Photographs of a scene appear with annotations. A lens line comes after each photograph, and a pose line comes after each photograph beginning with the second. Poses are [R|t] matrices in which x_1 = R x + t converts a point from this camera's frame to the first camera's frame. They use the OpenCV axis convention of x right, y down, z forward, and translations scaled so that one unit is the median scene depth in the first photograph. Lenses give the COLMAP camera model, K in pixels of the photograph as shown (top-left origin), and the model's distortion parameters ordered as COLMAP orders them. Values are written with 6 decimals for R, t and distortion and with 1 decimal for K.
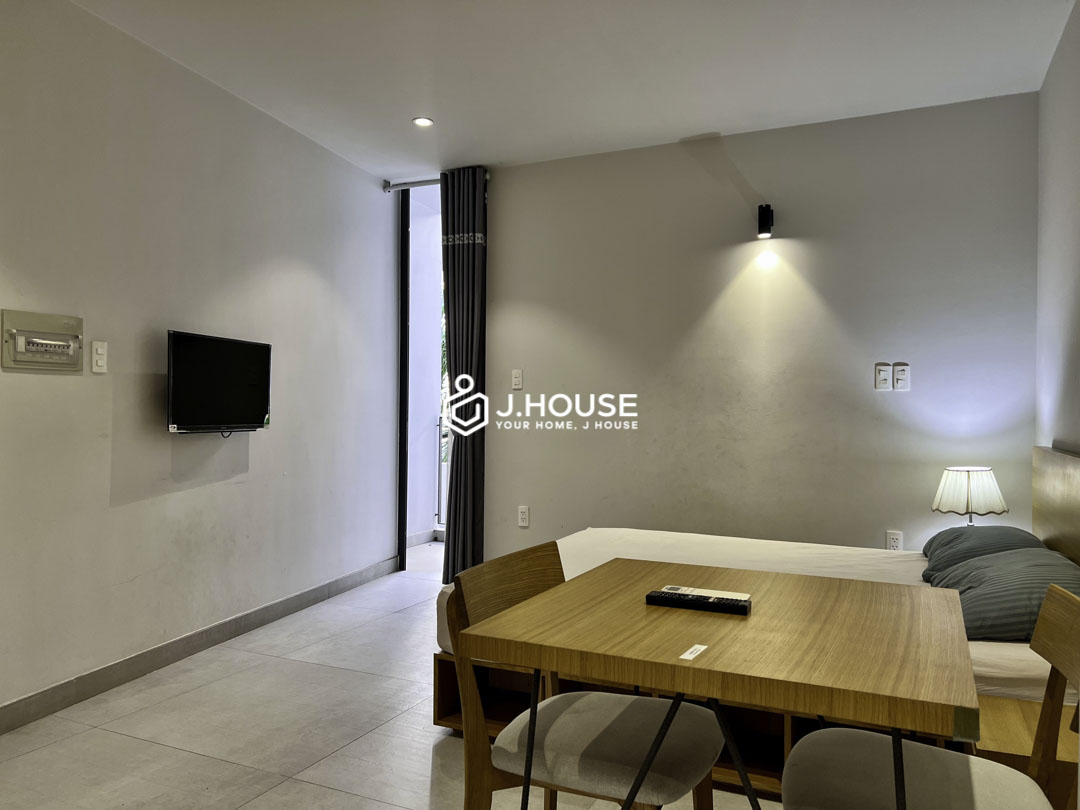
lens RADIAL K [[846.2, 0, 552.9], [0, 846.2, 408.8], [0, 0, 1]] dist [0.072090, -0.003638]
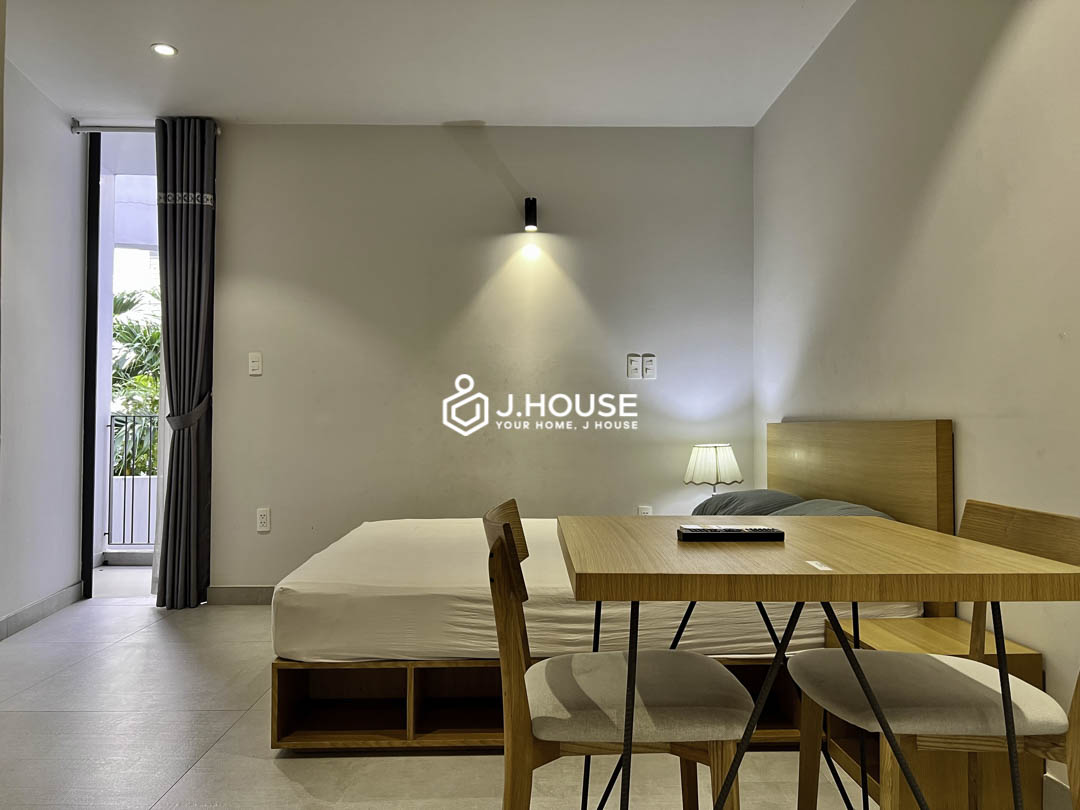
lens RADIAL K [[838.8, 0, 540.0], [0, 838.8, 405.0], [0, 0, 1]] dist [0.063046, -0.085892]
pose [[0.886323, 0.009266, 0.462974, -0.188501], [0.008308, 0.999321, -0.035906, 0.042577], [-0.462992, 0.035671, 0.885644, 0.088598]]
